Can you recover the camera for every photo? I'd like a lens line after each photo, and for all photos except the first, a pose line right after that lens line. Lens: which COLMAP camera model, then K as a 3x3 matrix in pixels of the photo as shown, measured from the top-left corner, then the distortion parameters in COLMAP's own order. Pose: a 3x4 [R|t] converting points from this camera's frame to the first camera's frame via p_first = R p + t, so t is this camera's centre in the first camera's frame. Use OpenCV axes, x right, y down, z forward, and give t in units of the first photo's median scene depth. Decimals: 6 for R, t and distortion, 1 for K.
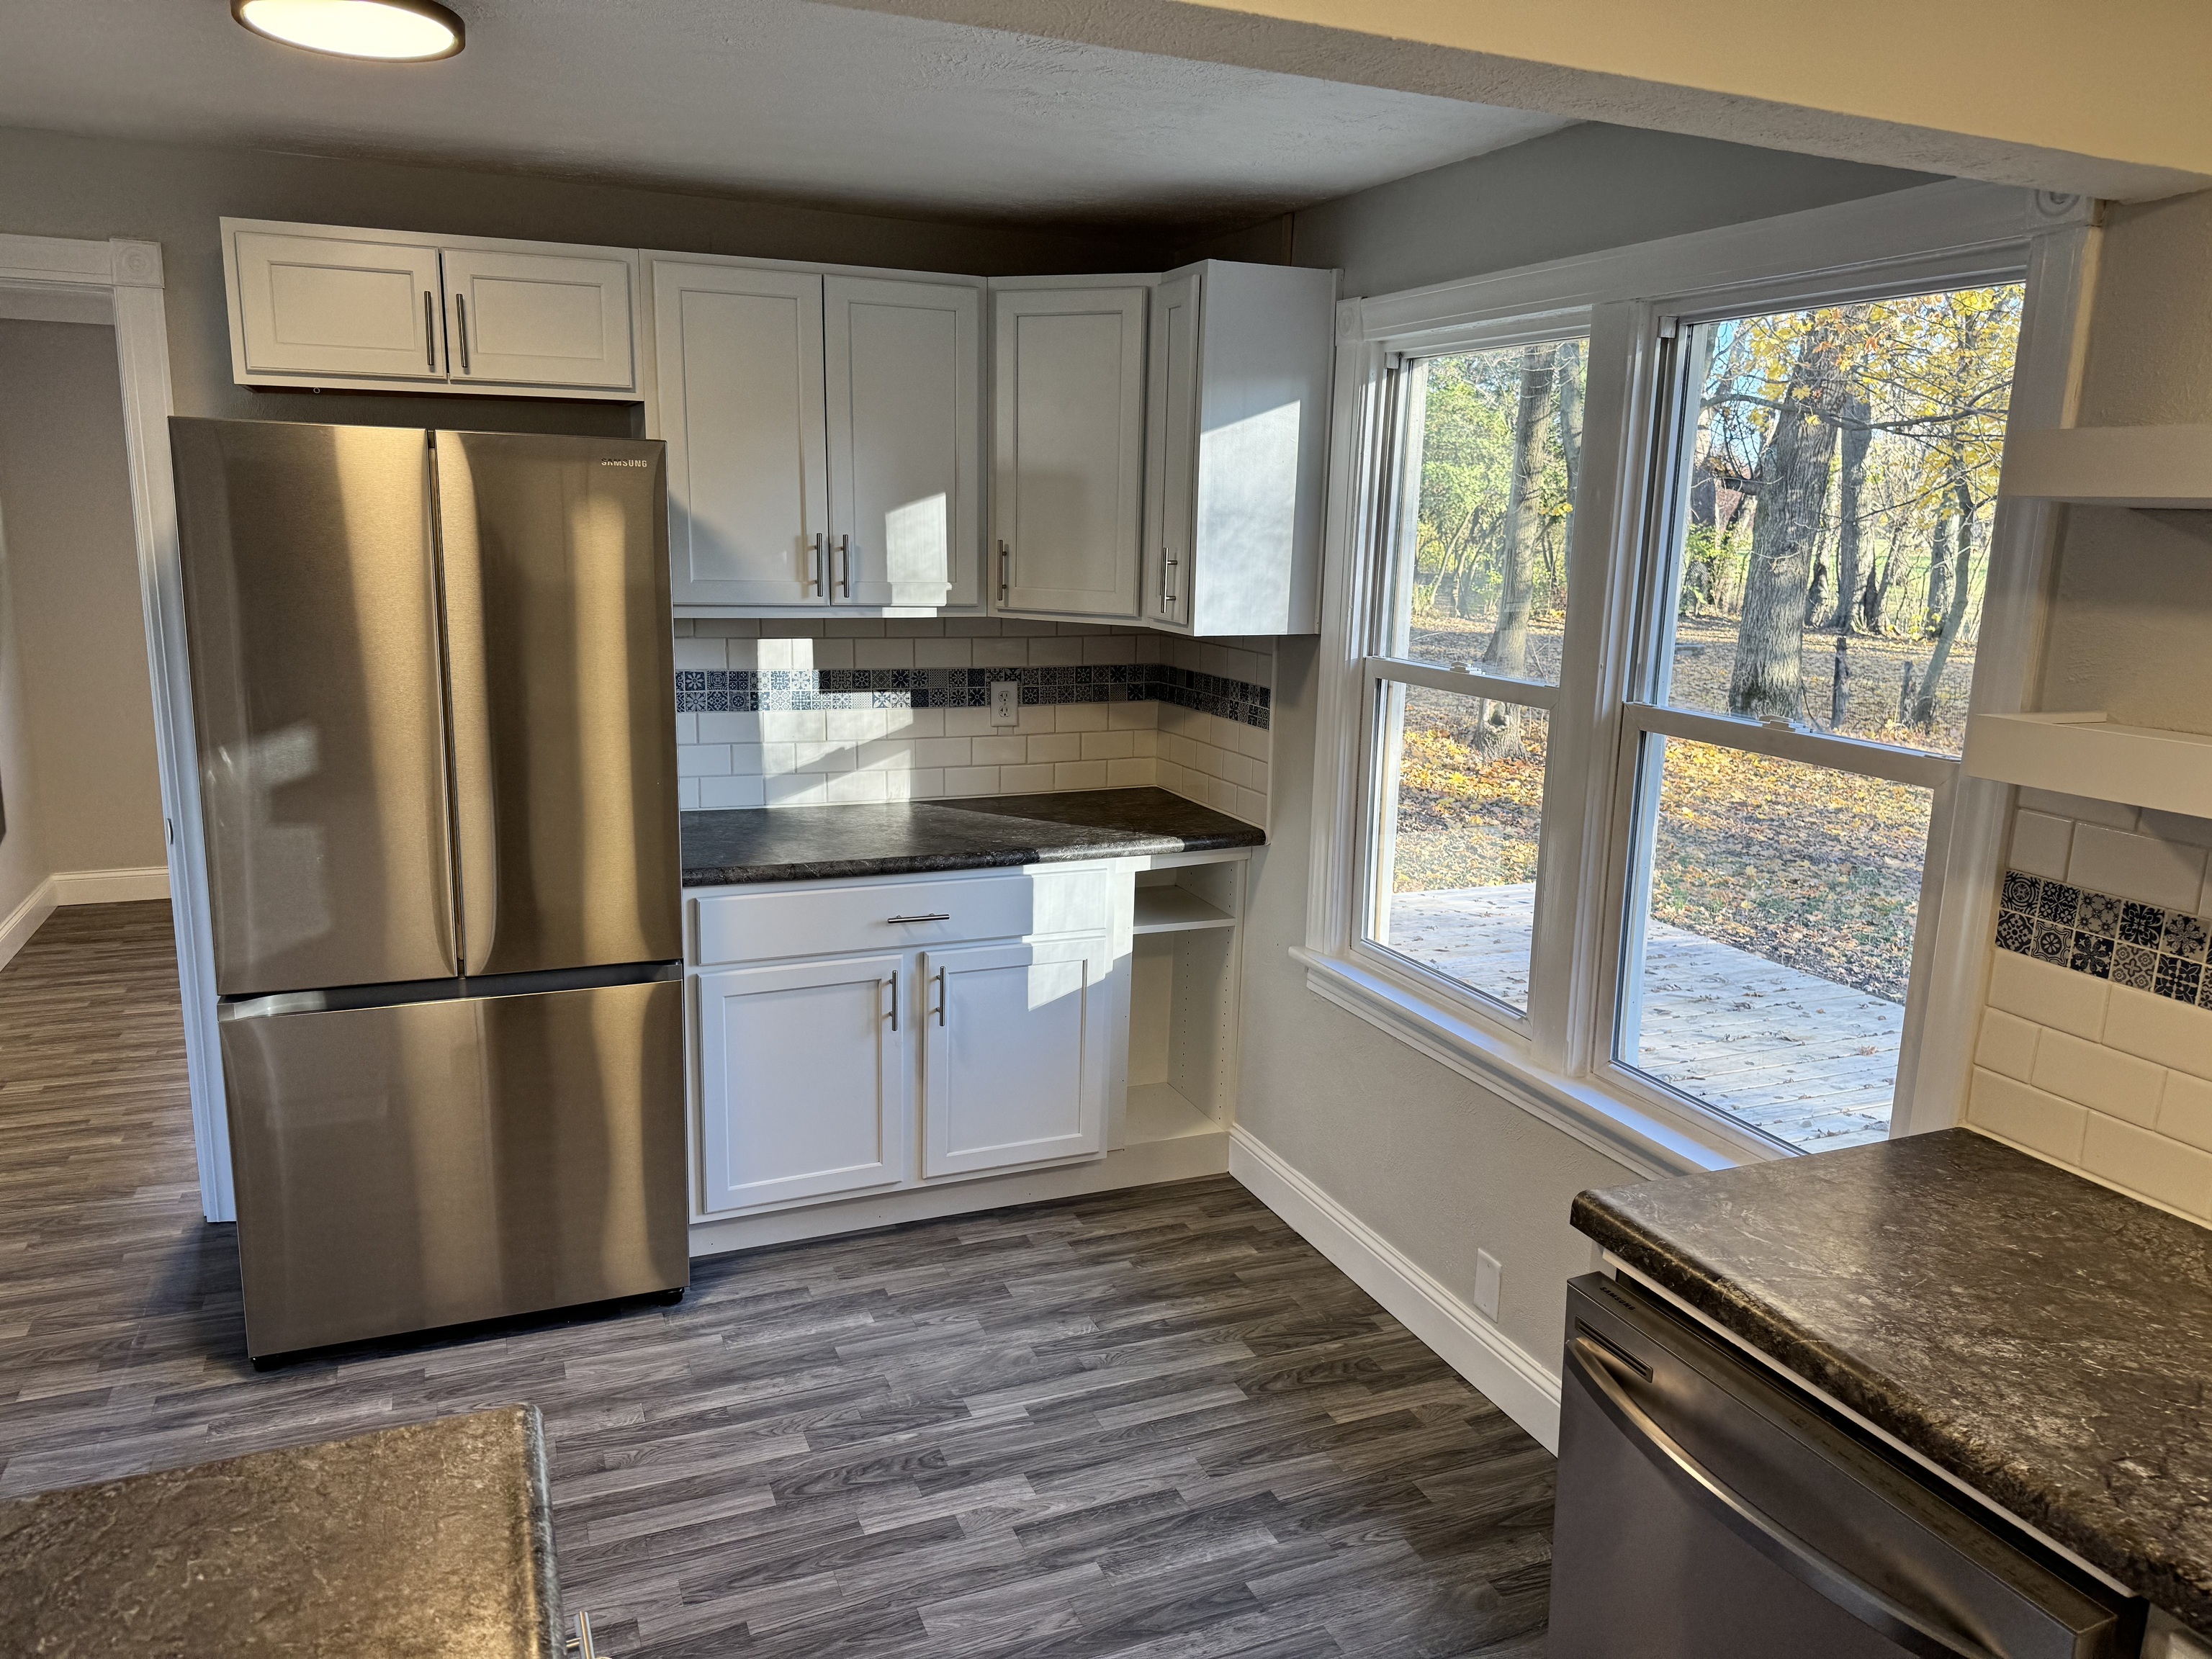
lens RADIAL K [[1543.4, 0, 1105.5], [0, 1543.4, 827.6], [0, 0, 1]] dist [0.063537, -0.082496]
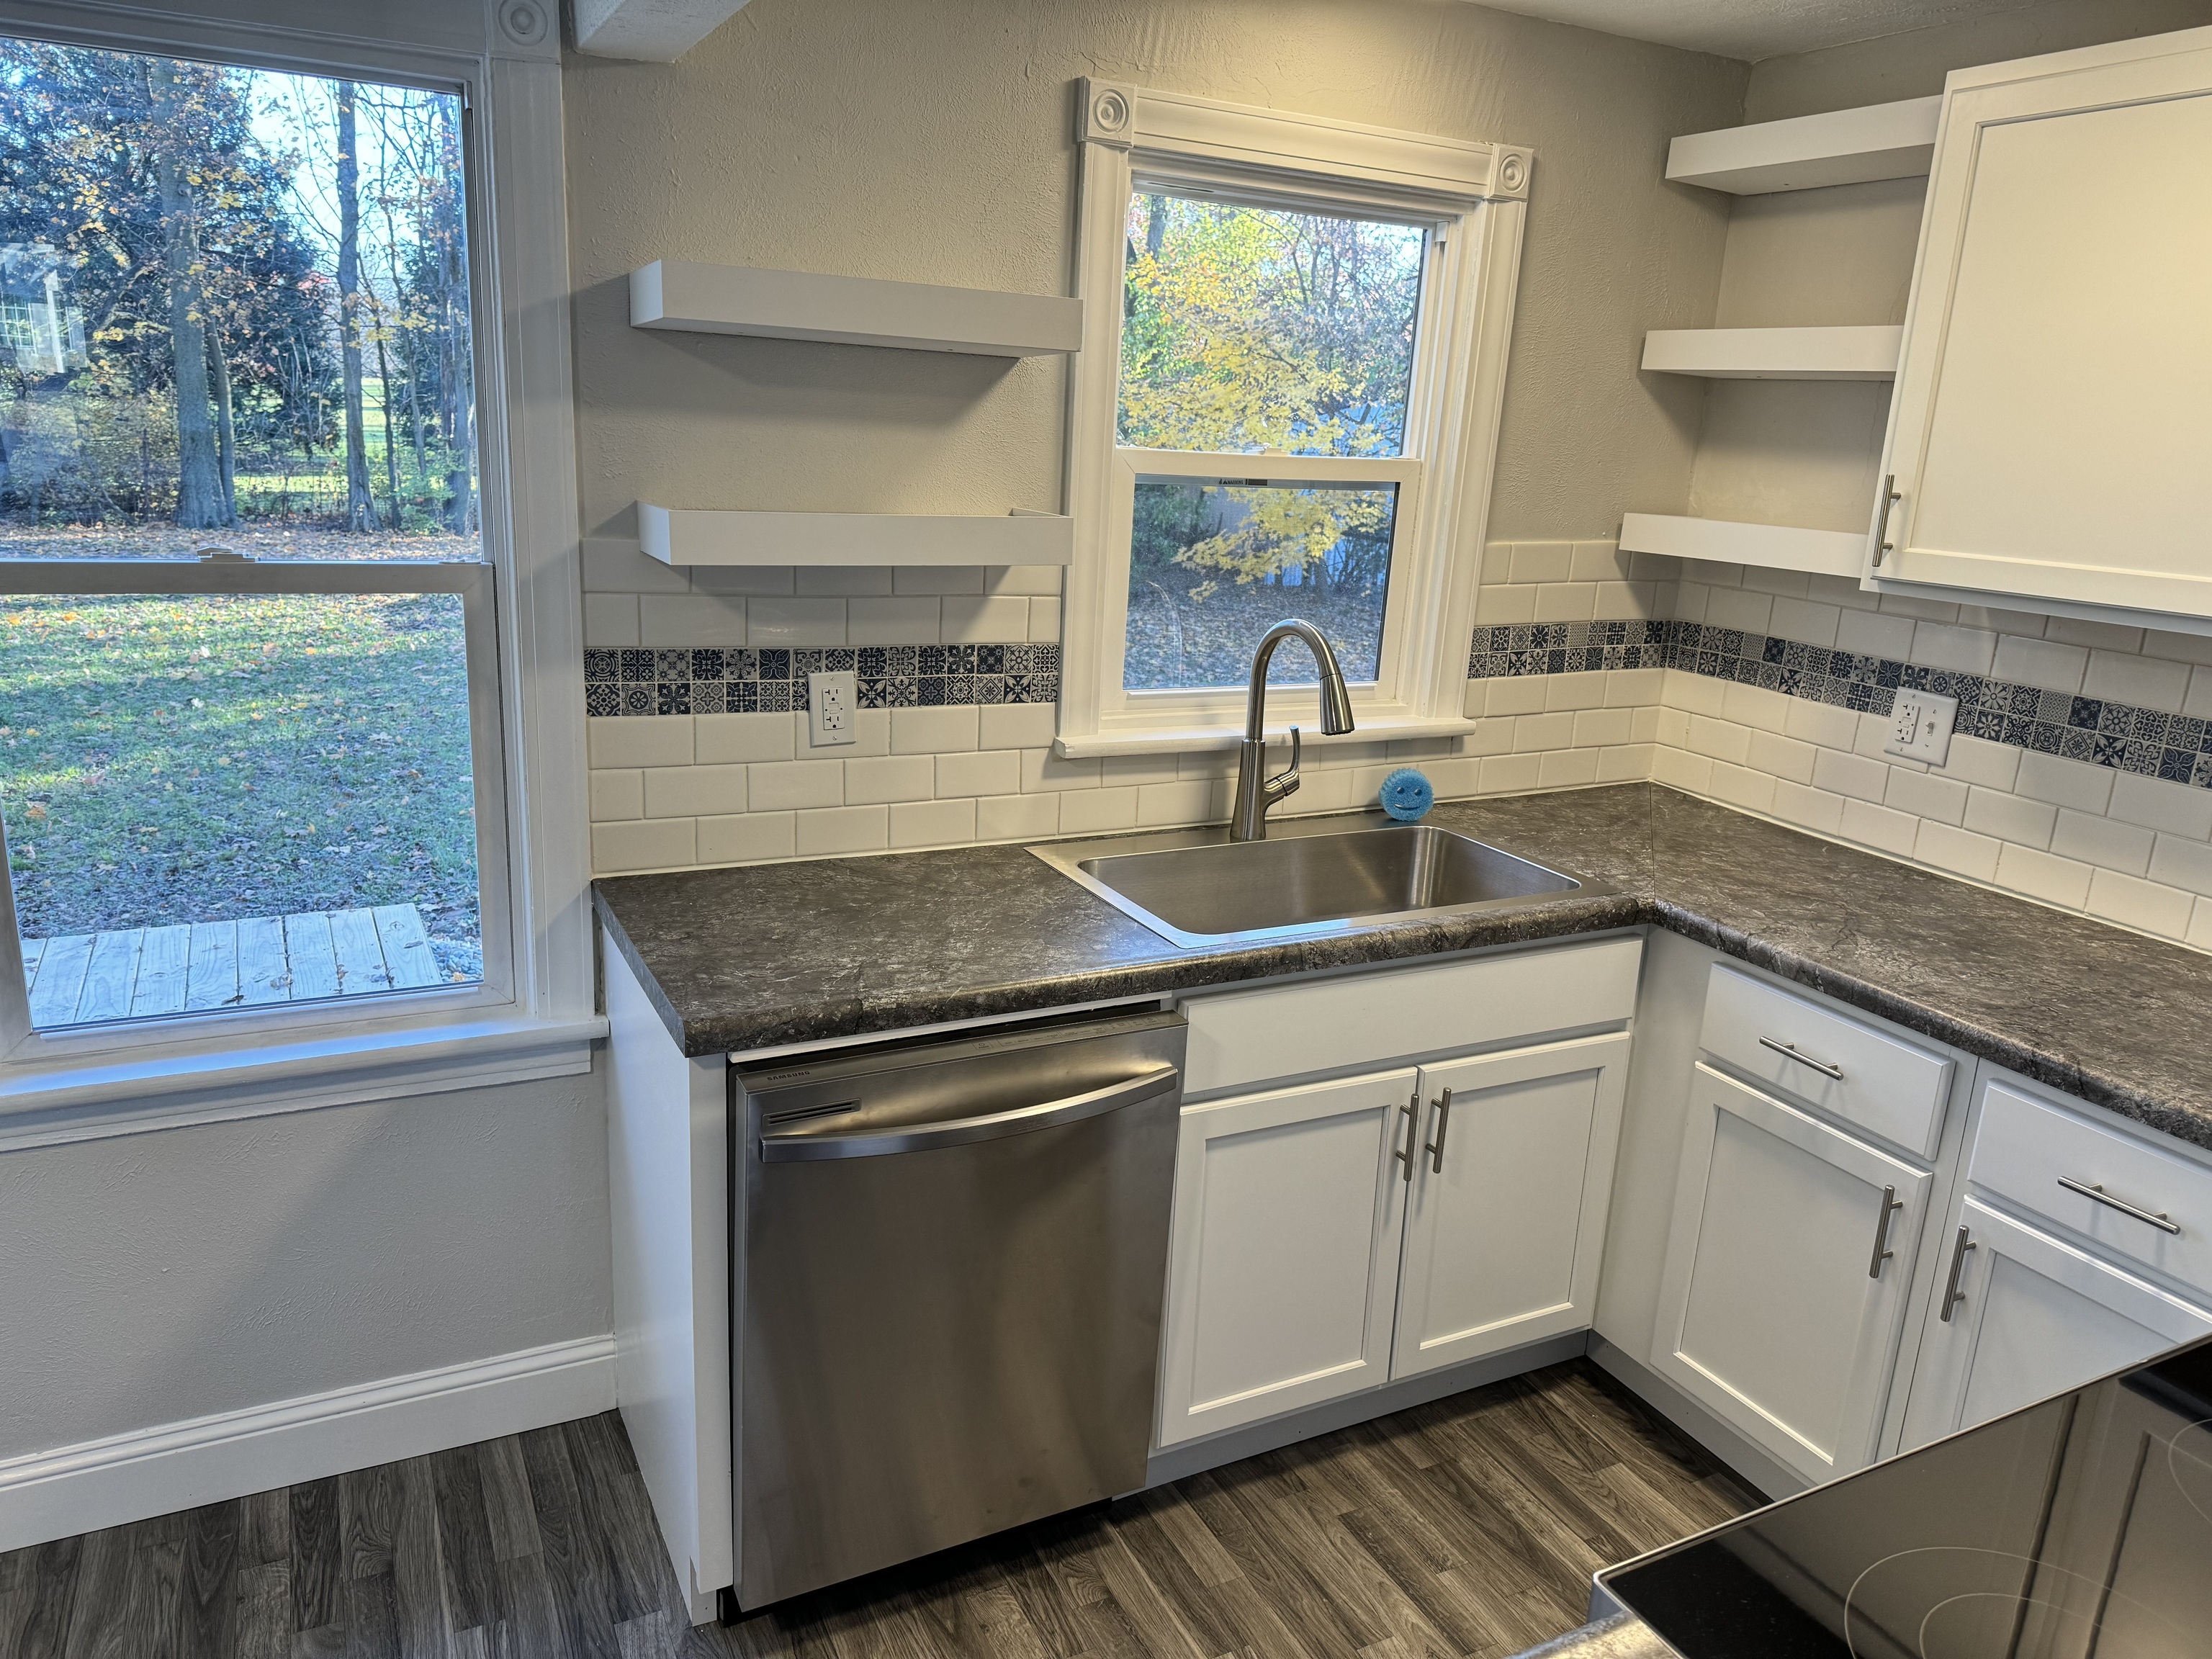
lens RADIAL K [[1543.4, 0, 1145.4], [0, 1543.4, 832.4], [0, 0, 1]] dist [0.063537, -0.082496]
pose [[-0.088754, -0.288007, 0.953507, -0.394166], [0.145142, 0.943327, 0.298442, -0.085261], [-0.985422, 0.164882, -0.041922, 0.445456]]
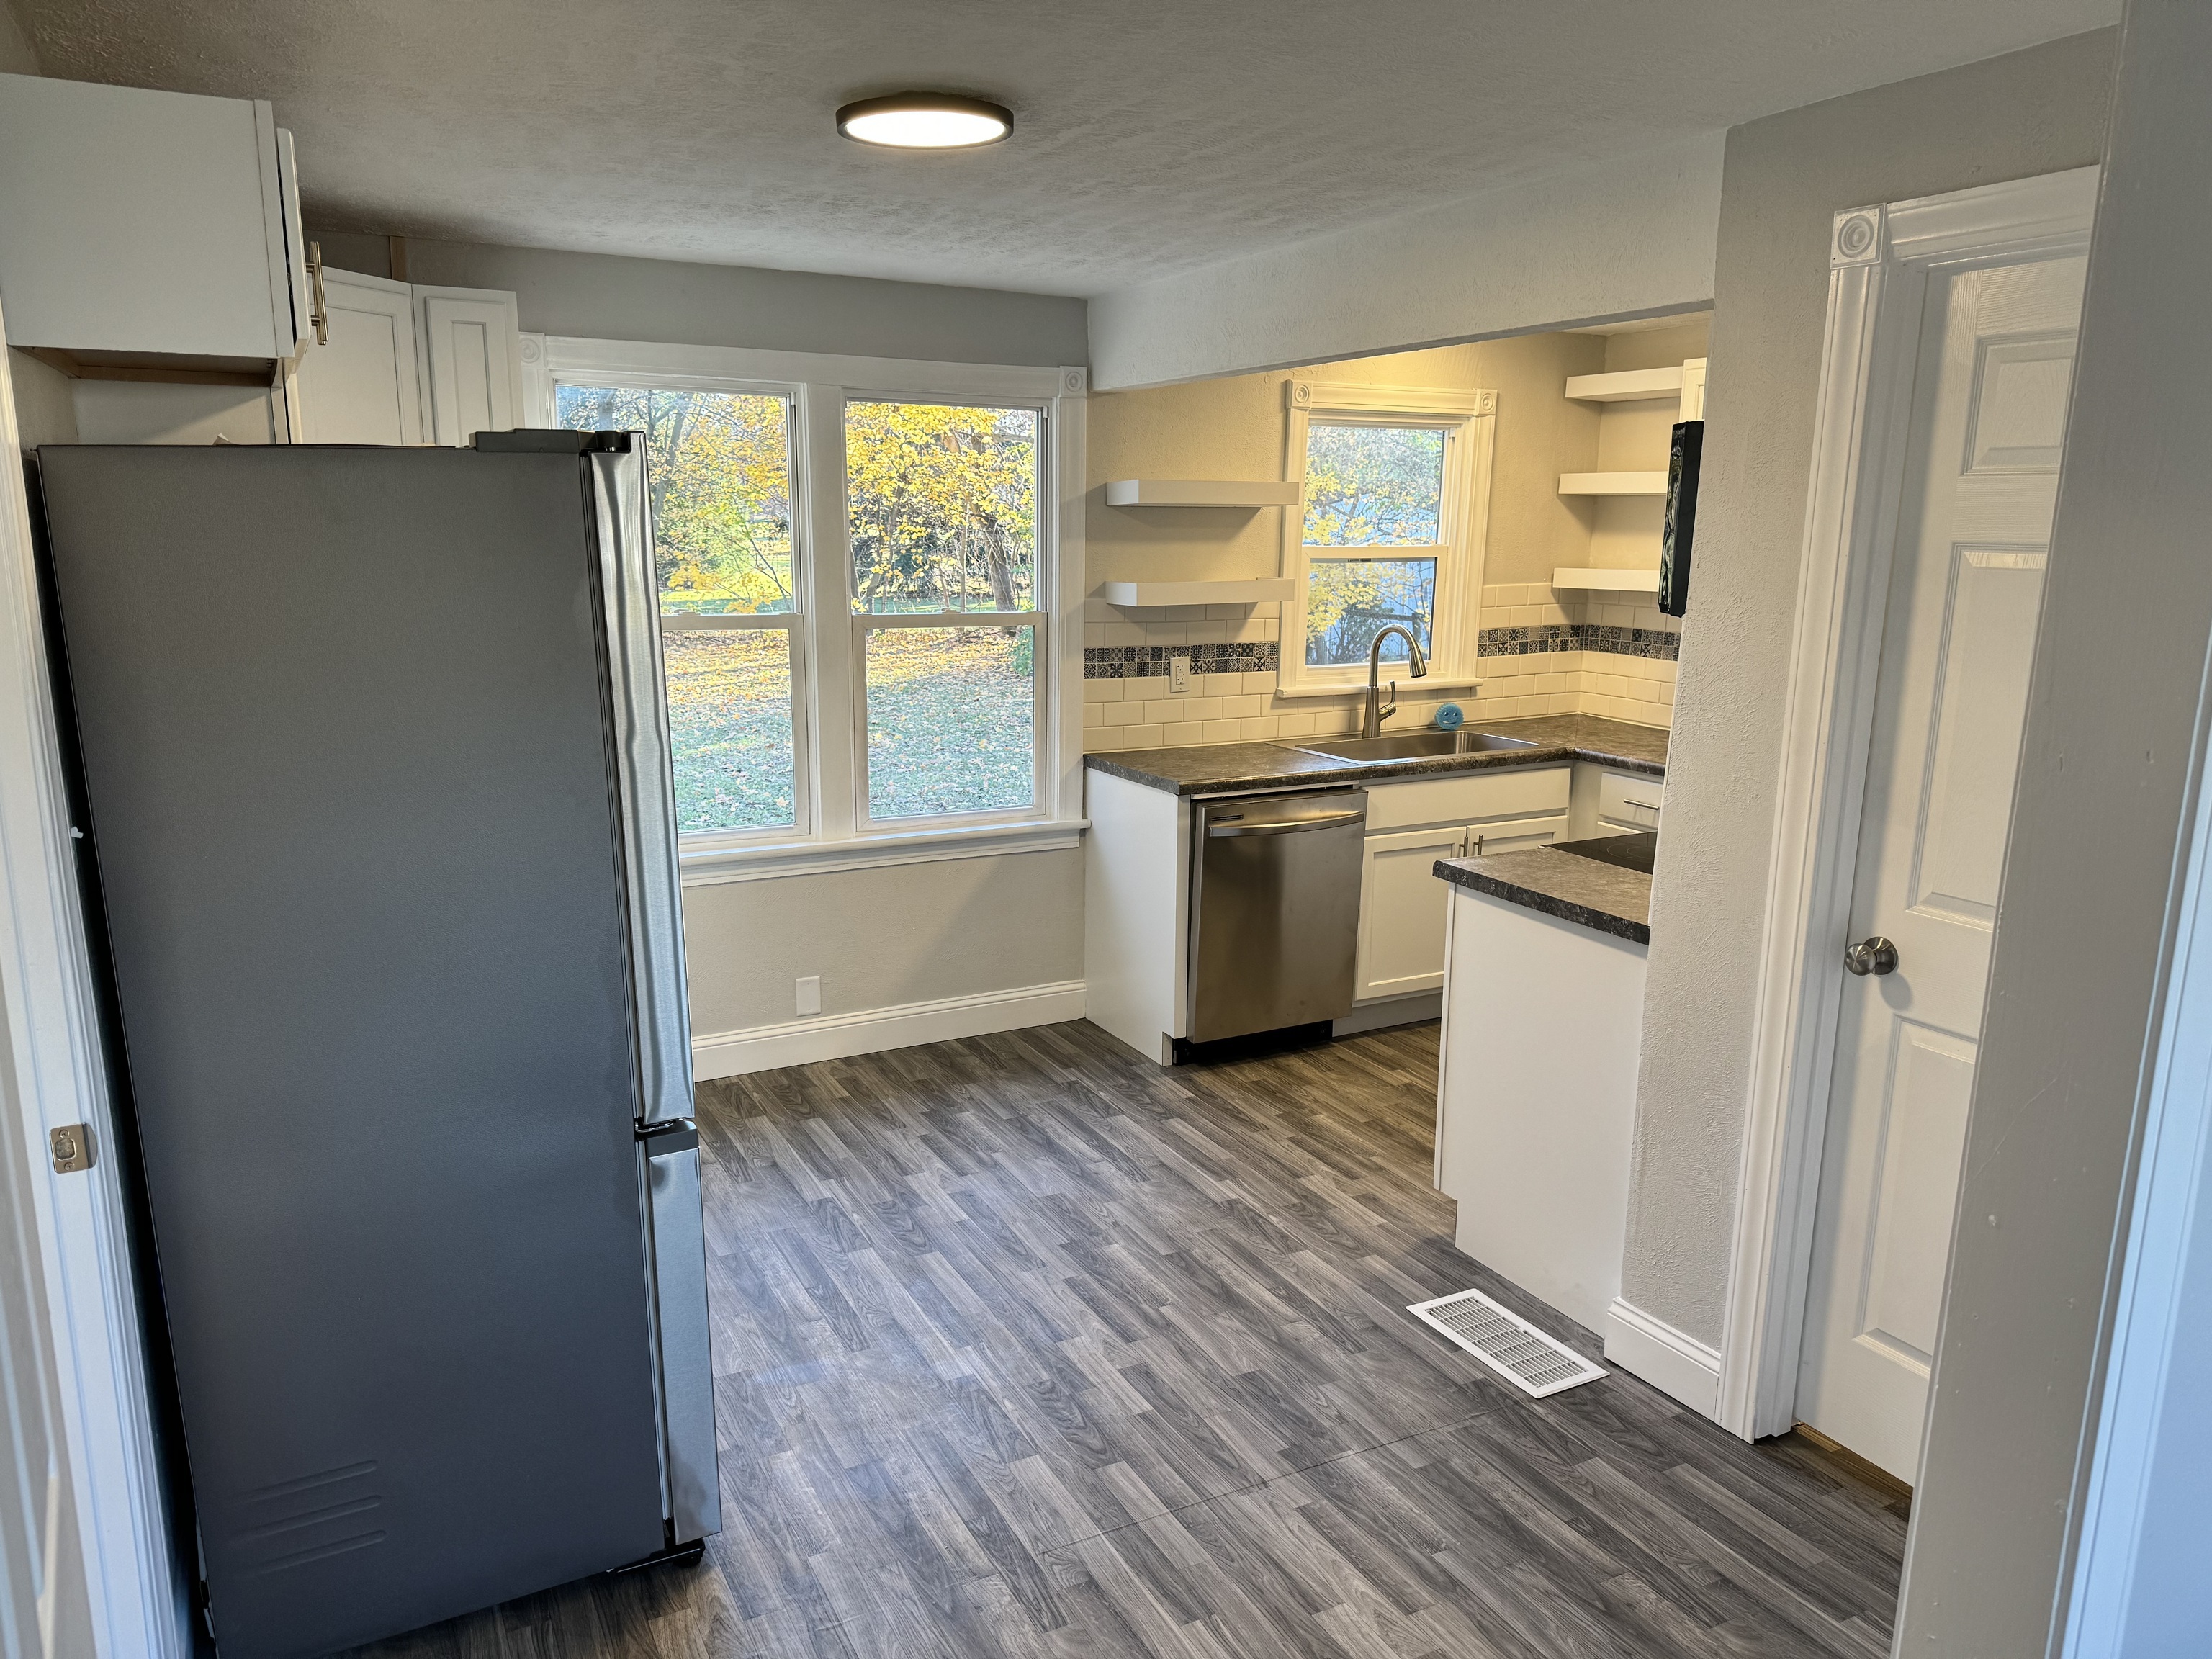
lens RADIAL K [[1543.4, 0, 1115.0], [0, 1543.4, 851.0], [0, 0, 1]] dist [0.063537, -0.082496]
pose [[-0.088393, -0.237918, 0.967255, -1.315626], [0.189197, 0.949368, 0.250808, -0.189474], [-0.977953, 0.205172, -0.038904, 0.748602]]
